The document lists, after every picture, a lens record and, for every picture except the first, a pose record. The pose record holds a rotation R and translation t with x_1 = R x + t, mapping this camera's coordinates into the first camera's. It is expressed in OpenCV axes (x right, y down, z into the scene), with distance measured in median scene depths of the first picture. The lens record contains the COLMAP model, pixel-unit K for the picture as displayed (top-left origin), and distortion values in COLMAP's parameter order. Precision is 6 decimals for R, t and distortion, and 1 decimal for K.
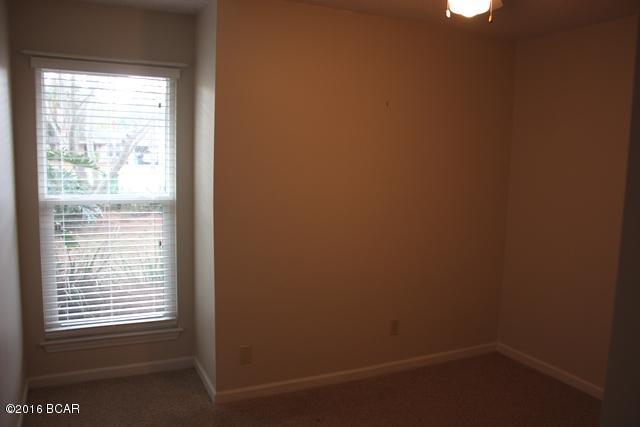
lens RADIAL K [[537.4, 0, 323.8], [0, 537.4, 216.0], [0, 0, 1]] dist [-0.159014, 0.157452]
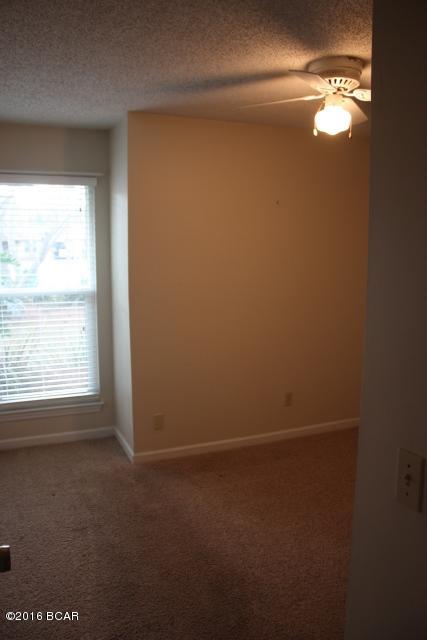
lens RADIAL K [[537.4, 0, 208.1], [0, 537.4, 322.4], [0, 0, 1]] dist [-0.159014, 0.157452]
pose [[0.998331, -0.018118, -0.054836, 0.028538], [0.019734, 0.999383, 0.029071, 0.009763], [0.054276, -0.030105, 0.998072, -0.152437]]
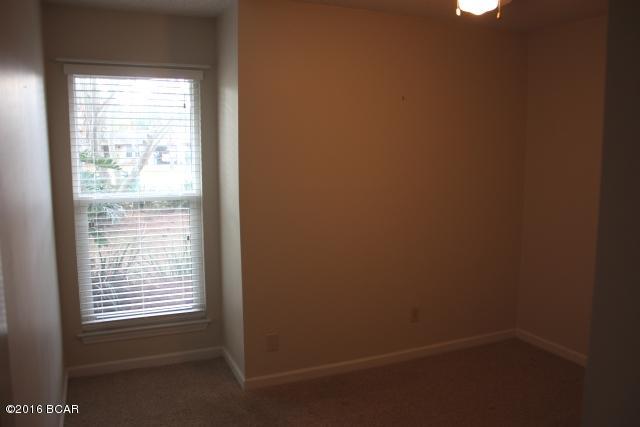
lens RADIAL K [[537.4, 0, 323.8], [0, 537.4, 216.0], [0, 0, 1]] dist [-0.159014, 0.157452]
pose [[0.999194, -0.023228, -0.032742, -0.006059], [0.023495, 0.999694, 0.007788, 0.006342], [0.032551, -0.008551, 0.999433, -0.038853]]
